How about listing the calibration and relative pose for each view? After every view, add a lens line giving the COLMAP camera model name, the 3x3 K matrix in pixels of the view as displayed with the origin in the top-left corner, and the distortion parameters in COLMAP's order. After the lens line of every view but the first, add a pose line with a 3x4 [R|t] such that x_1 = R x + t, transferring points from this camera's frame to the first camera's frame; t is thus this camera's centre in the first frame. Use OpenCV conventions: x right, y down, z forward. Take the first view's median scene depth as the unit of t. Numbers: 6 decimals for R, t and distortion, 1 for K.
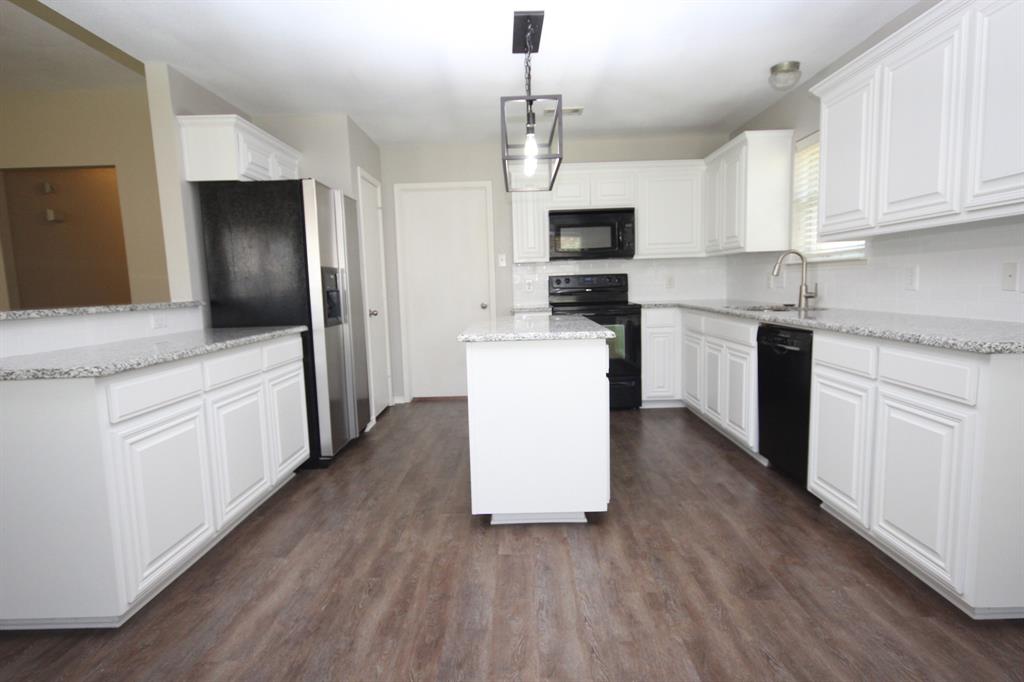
lens RADIAL K [[565.7, 0, 501.3], [0, 565.7, 343.9], [0, 0, 1]] dist [0.016474, 0.001683]
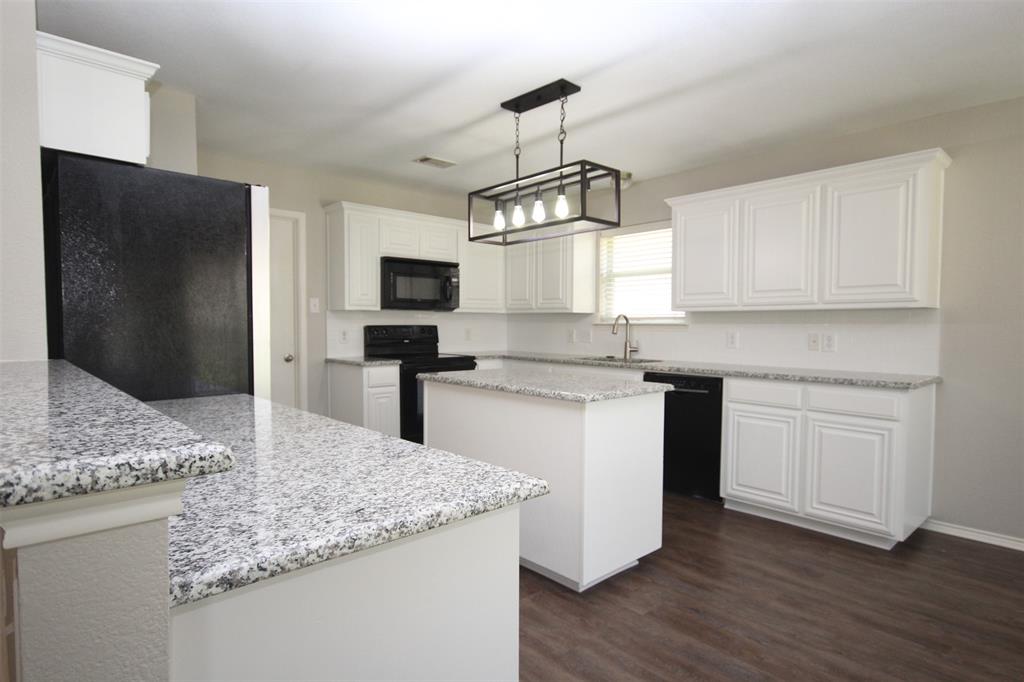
lens RADIAL K [[565.7, 0, 506.7], [0, 565.7, 343.4], [0, 0, 1]] dist [0.016474, 0.001683]
pose [[0.718406, 0.006943, 0.695589, -0.738010], [0.049305, 0.996927, -0.060873, -0.044954], [-0.693874, 0.078027, 0.715856, 0.354856]]
